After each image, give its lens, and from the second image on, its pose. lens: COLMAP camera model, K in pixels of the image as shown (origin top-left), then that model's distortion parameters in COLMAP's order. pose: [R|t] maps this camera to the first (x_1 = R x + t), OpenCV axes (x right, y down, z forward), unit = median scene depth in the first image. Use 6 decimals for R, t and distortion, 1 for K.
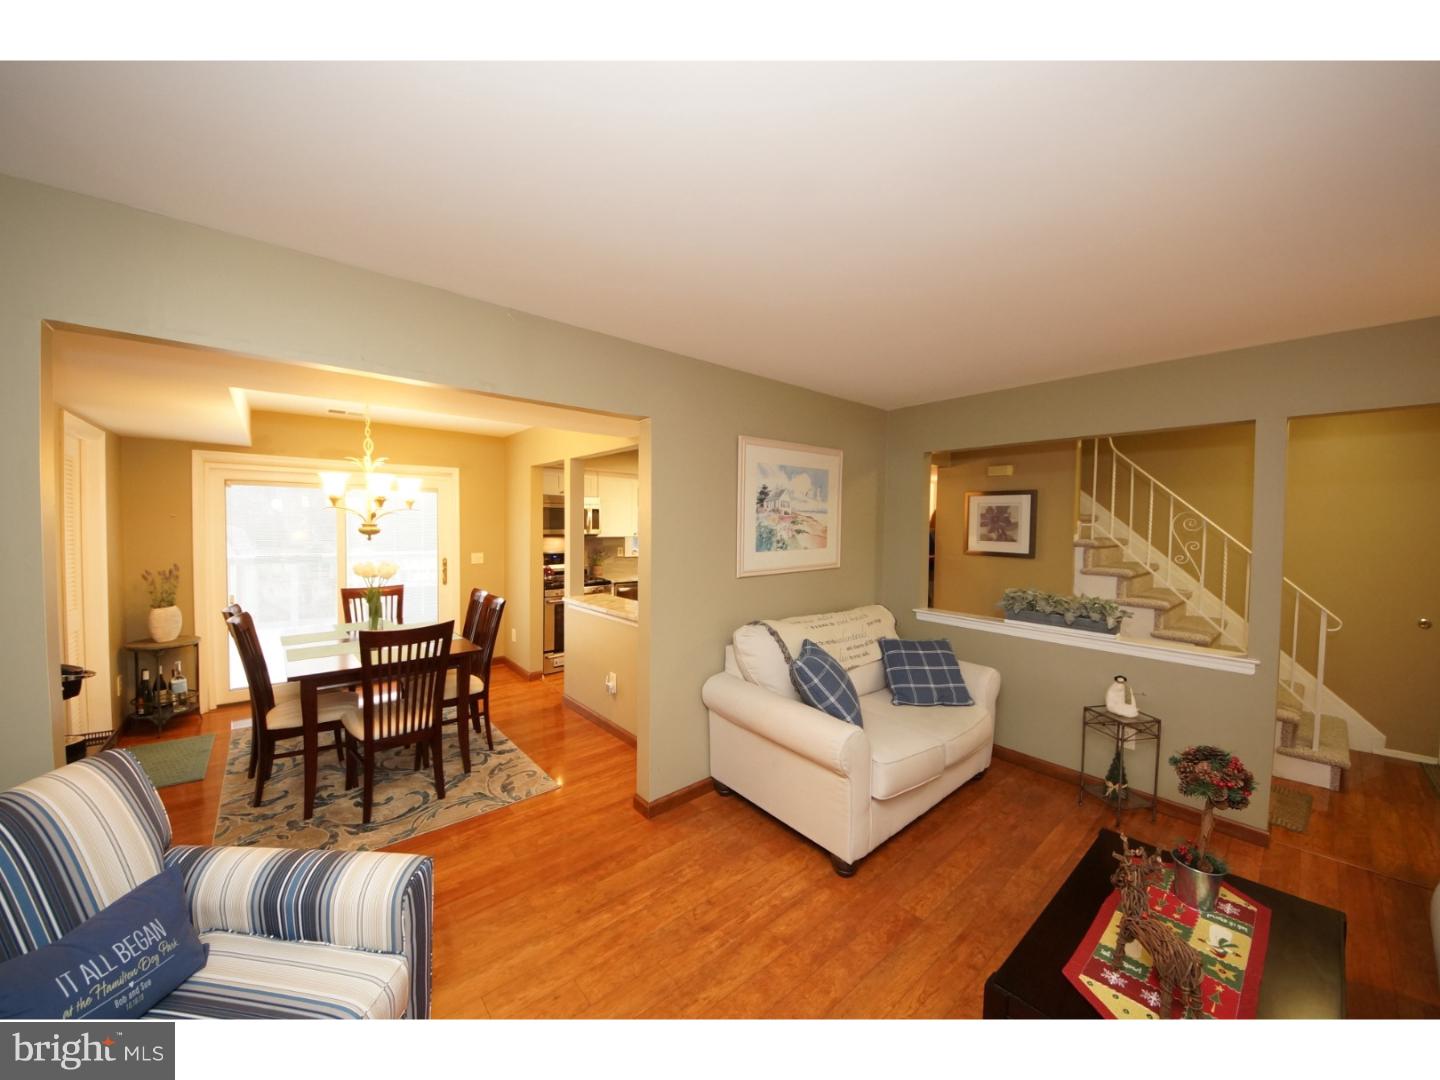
lens RADIAL K [[512.0, 0, 720.0], [0, 512.0, 540.0], [0, 0, 1]] dist [0.026537, -0.015786]
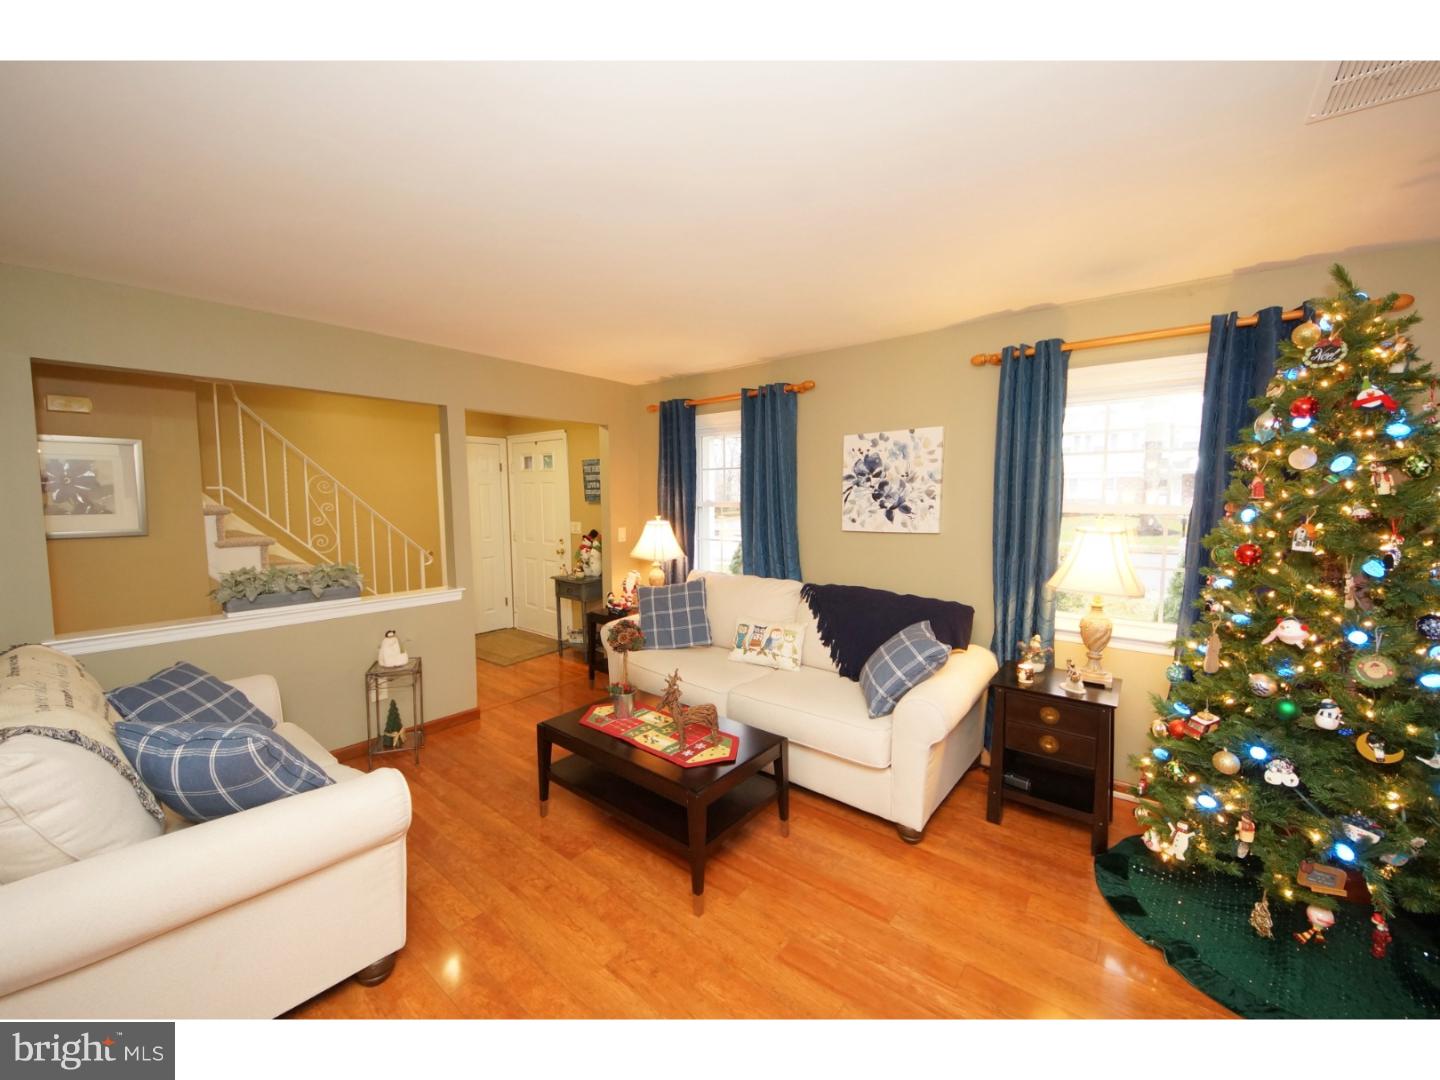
lens RADIAL K [[558.6, 0, 722.2], [0, 558.6, 537.9], [0, 0, 1]] dist [0.041333, -0.030806]
pose [[-0.176586, -0.090329, 0.980132, -0.343276], [0.035547, 0.994545, 0.098061, -0.010118], [-0.983643, 0.052157, -0.172412, 0.402245]]
